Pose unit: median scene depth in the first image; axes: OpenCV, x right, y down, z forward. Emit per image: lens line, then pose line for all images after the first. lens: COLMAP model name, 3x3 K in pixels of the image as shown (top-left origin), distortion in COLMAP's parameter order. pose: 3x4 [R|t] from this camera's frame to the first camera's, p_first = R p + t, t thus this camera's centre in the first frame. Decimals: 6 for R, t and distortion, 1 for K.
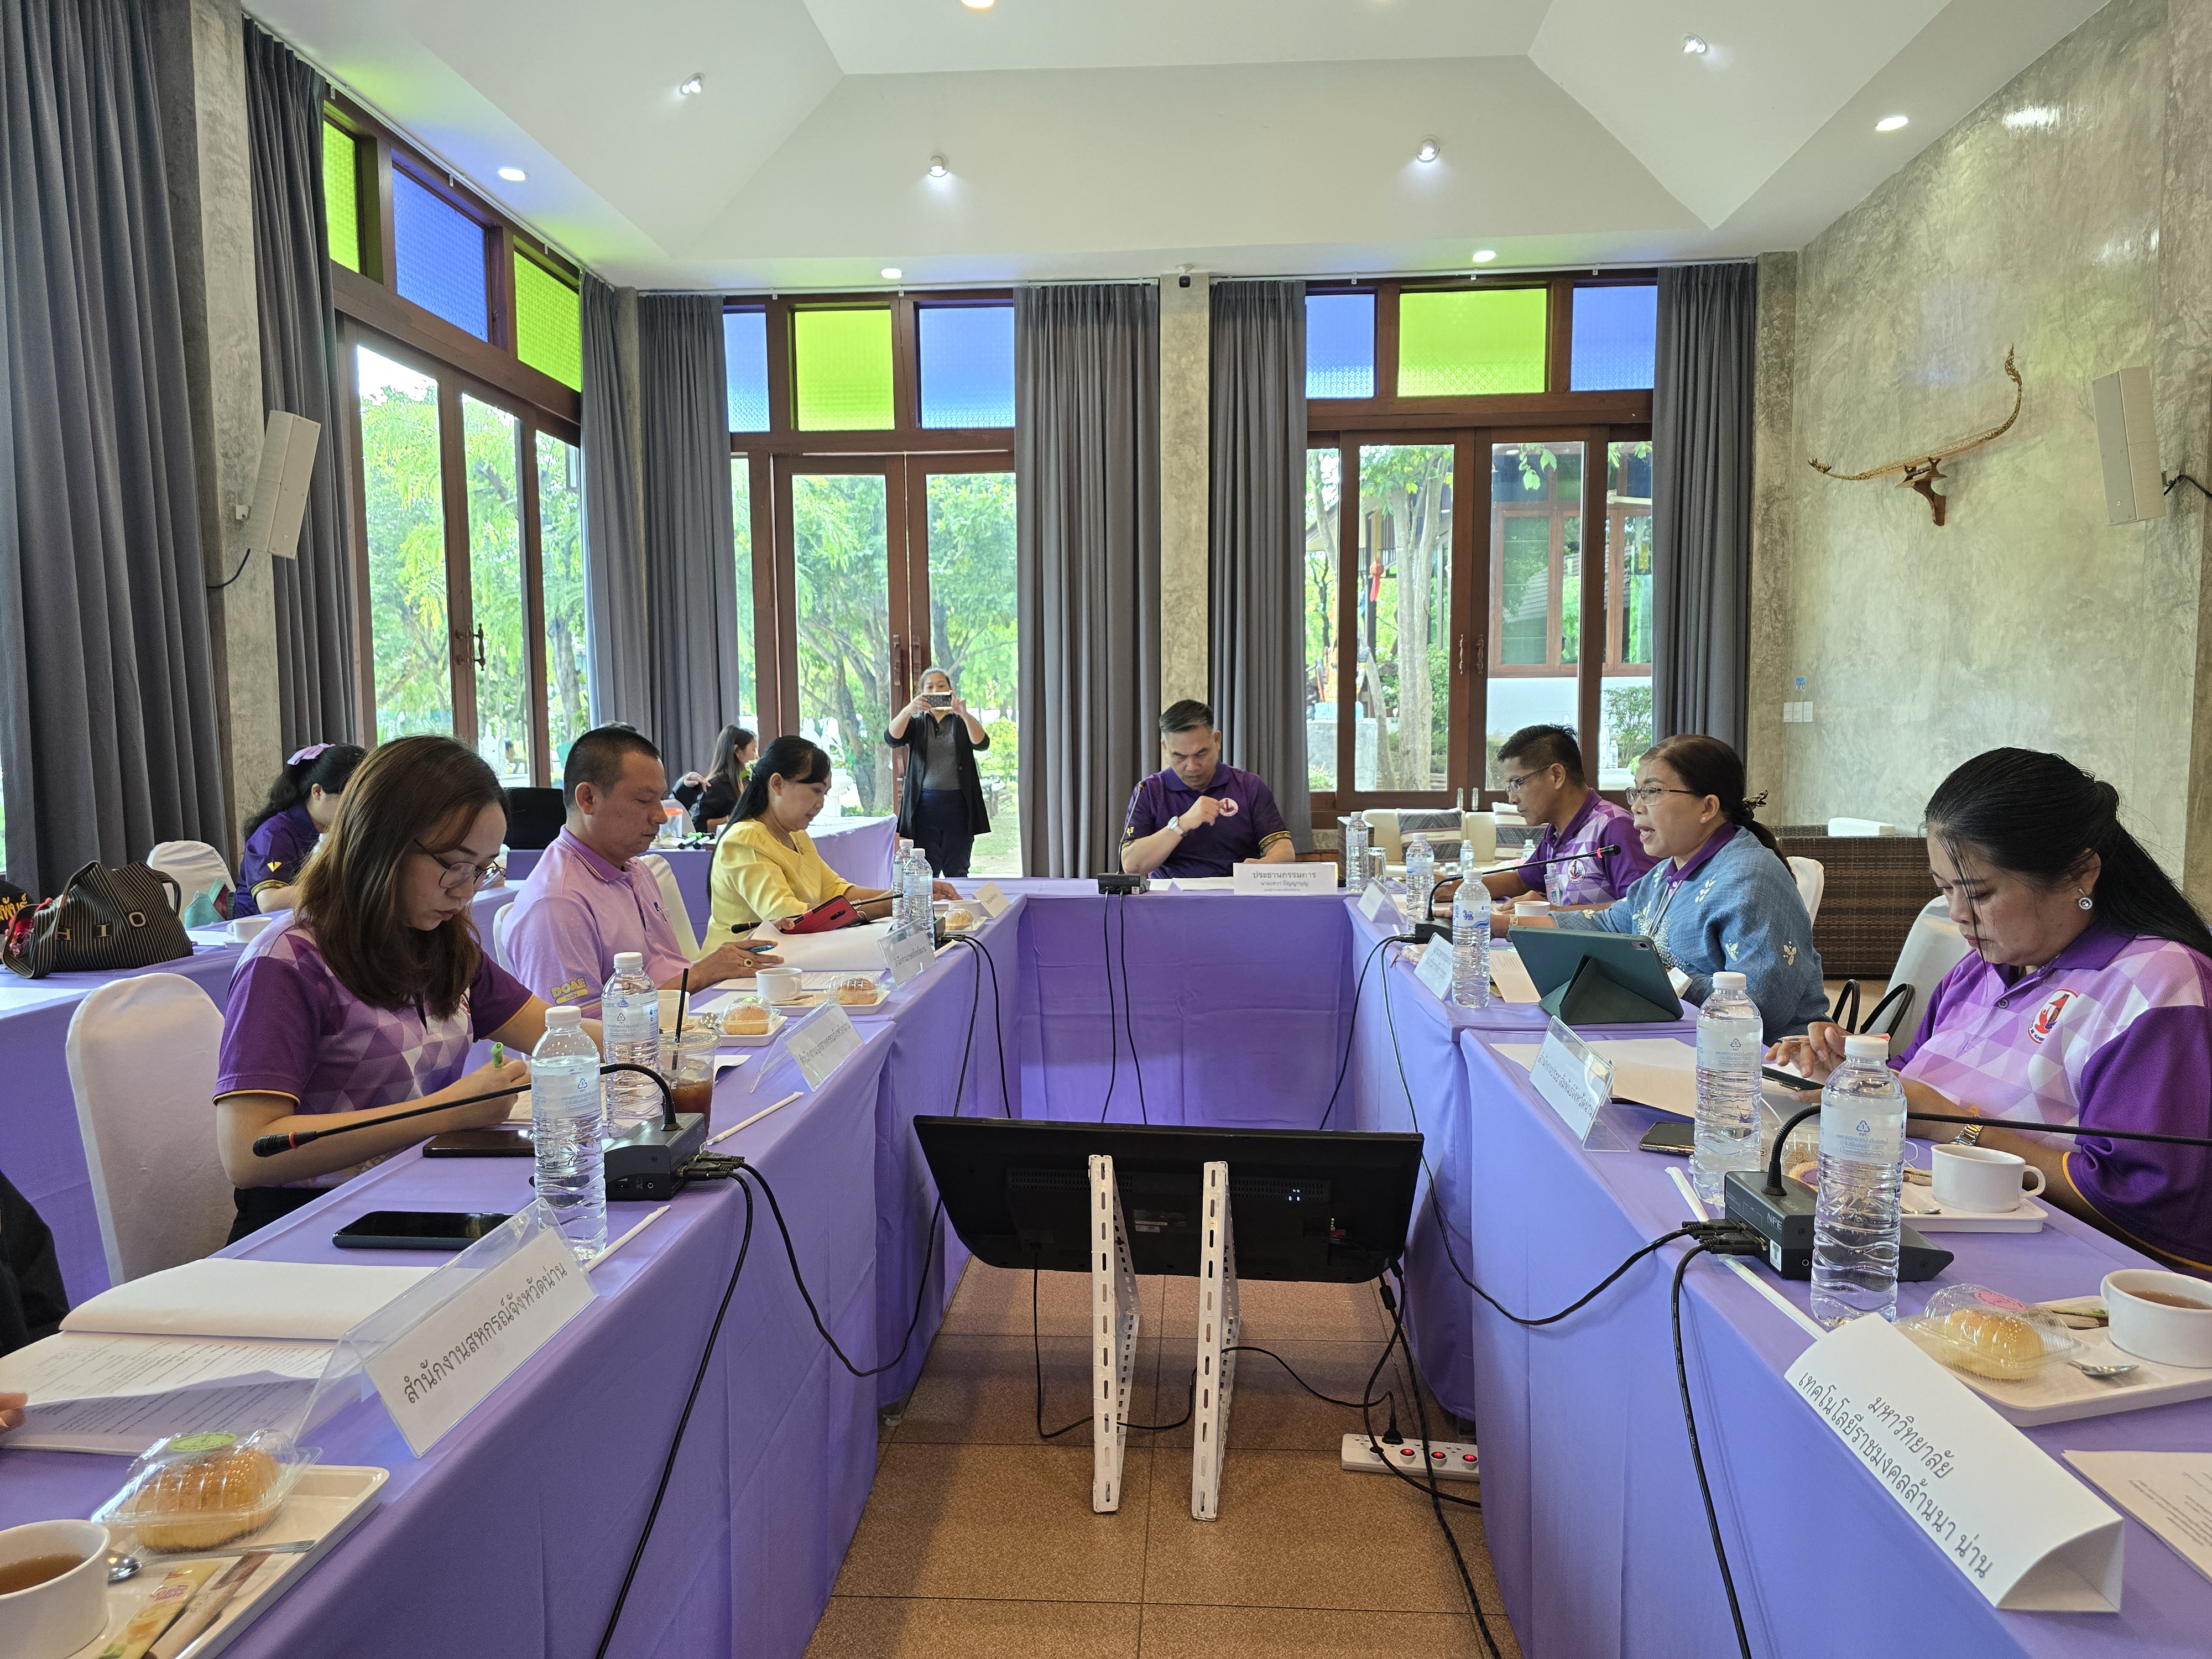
lens RADIAL K [[1487.2, 0, 1100.1], [0, 1487.2, 842.4], [0, 0, 1]] dist [0.042454, -0.029654]
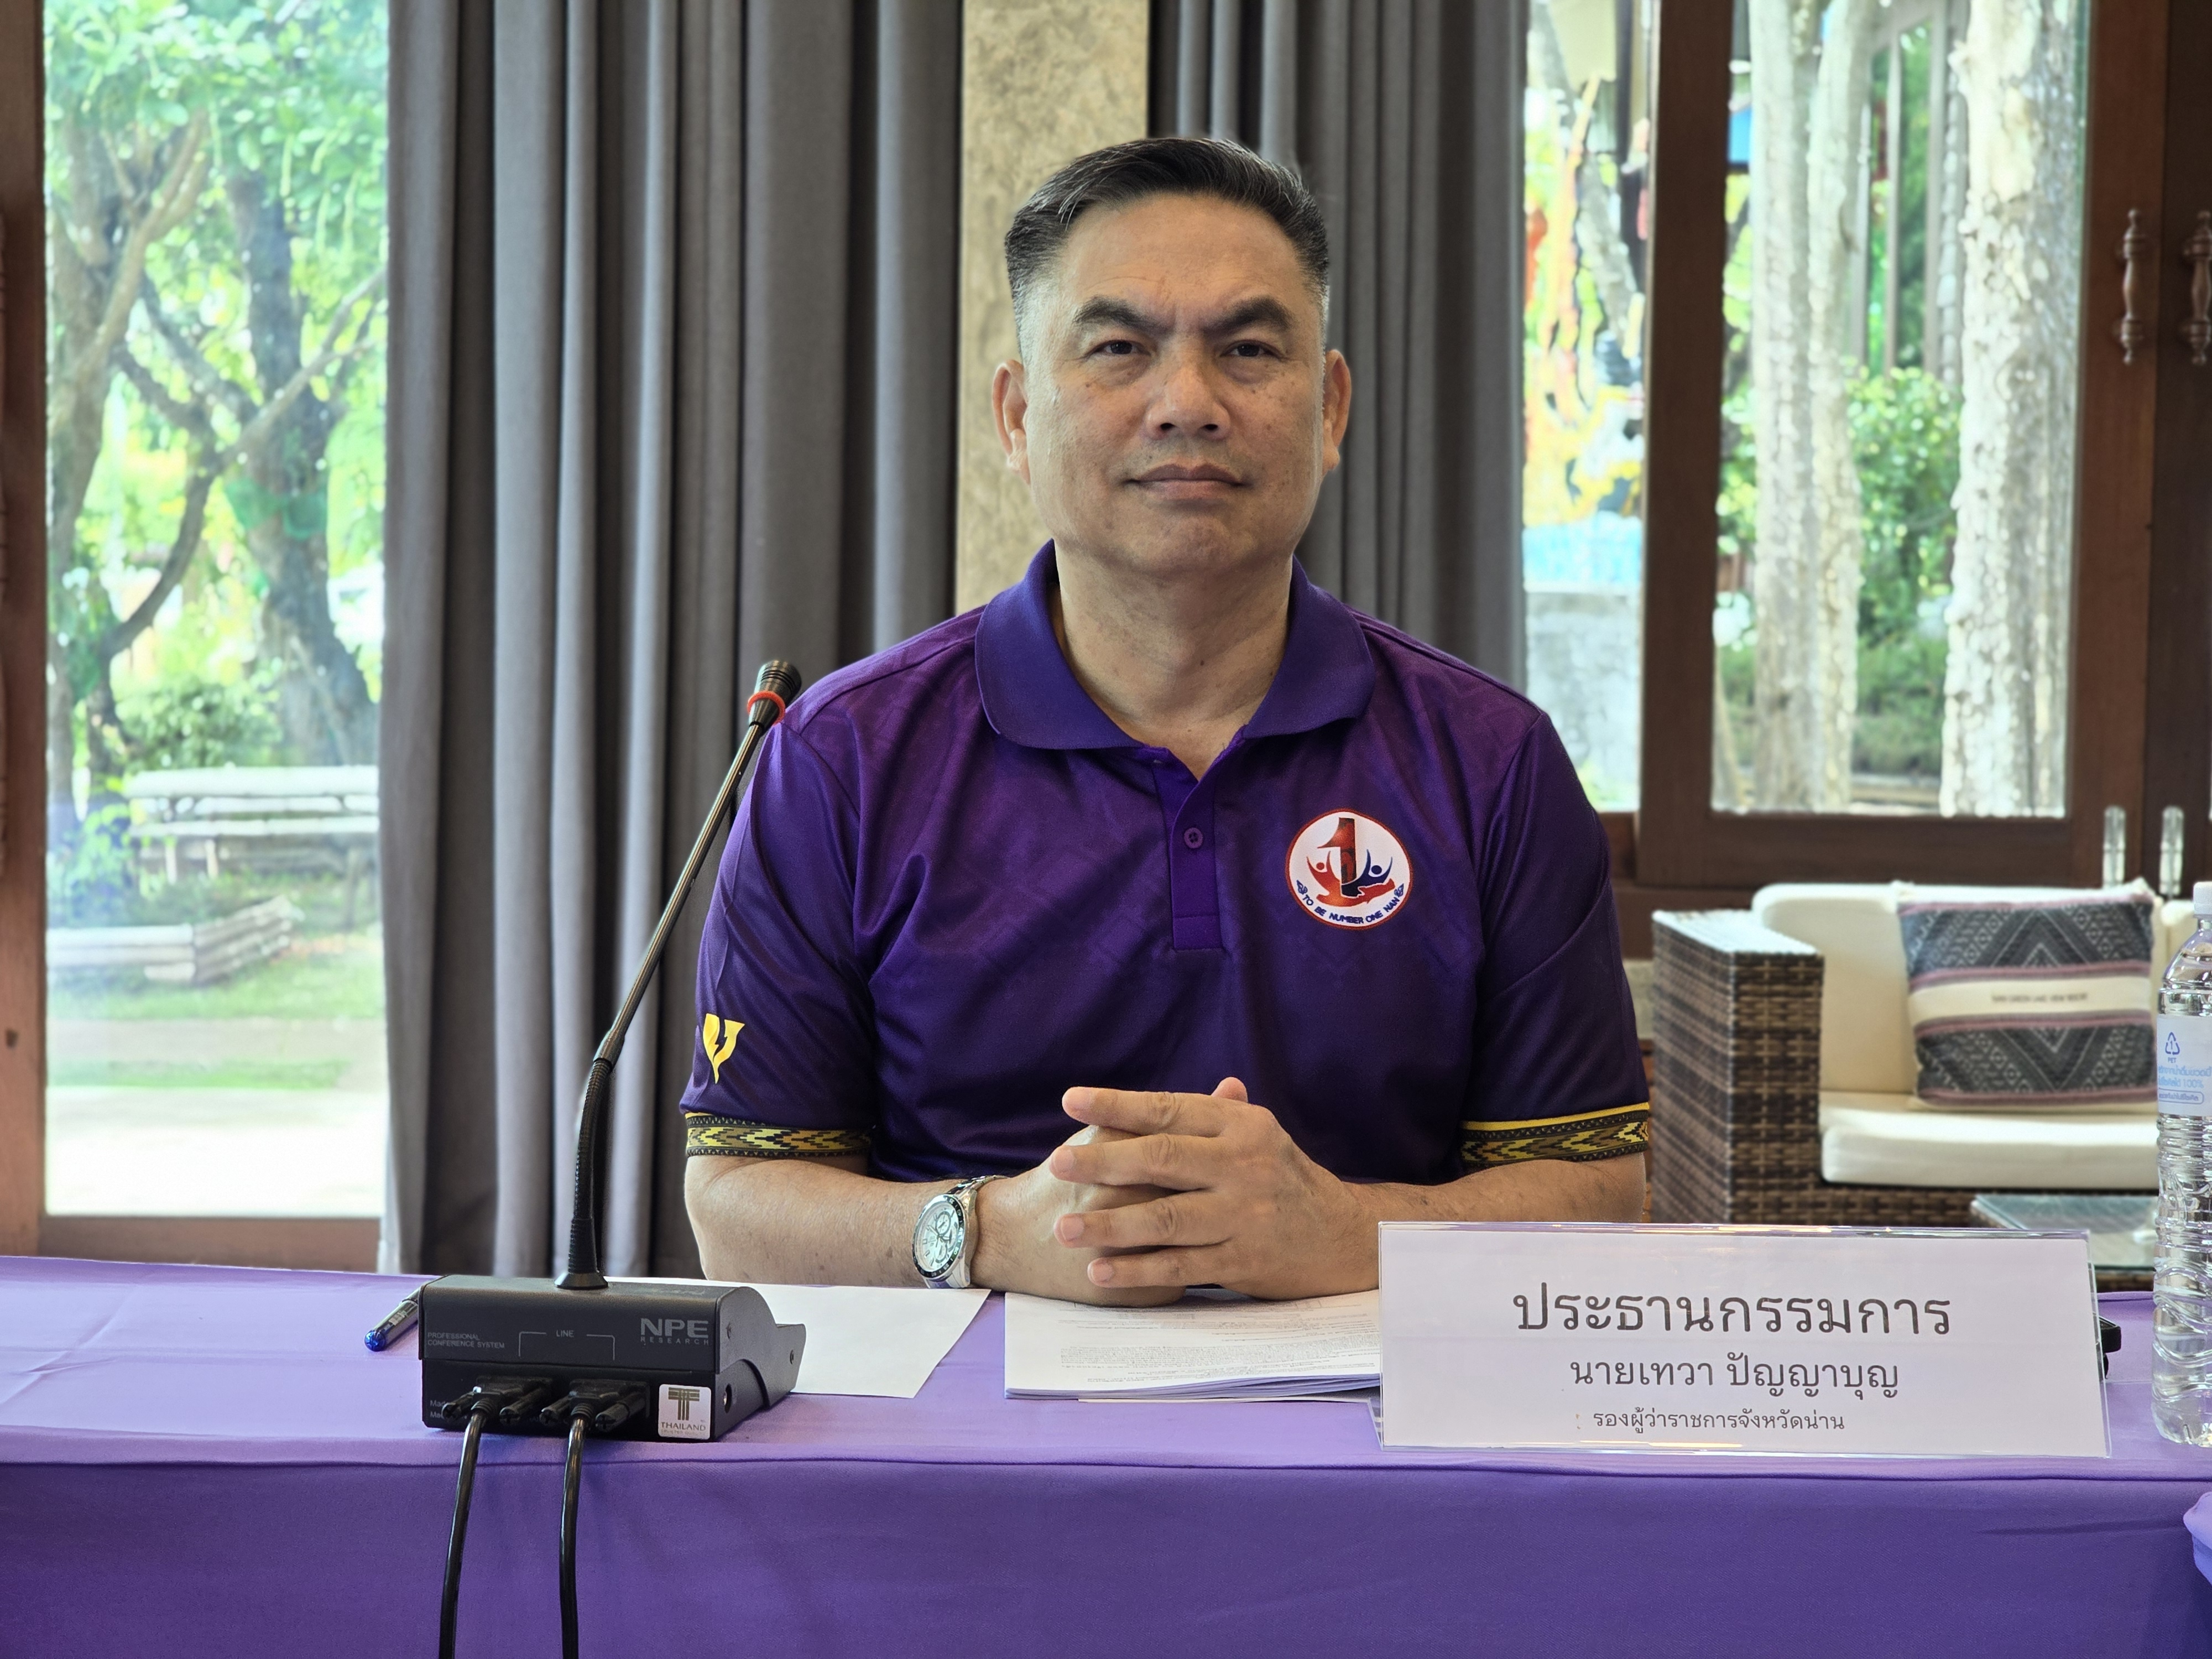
lens RADIAL K [[4289.8, 0, 1104.5], [0, 4289.8, 838.8], [0, 0, 1]] dist [0.105135, 0.000000]
pose [[0.997372, 0.017498, 0.070302, 0.015881], [-0.015253, 0.999360, -0.032346, -0.004216], [-0.070823, 0.031189, 0.997001, 0.277833]]
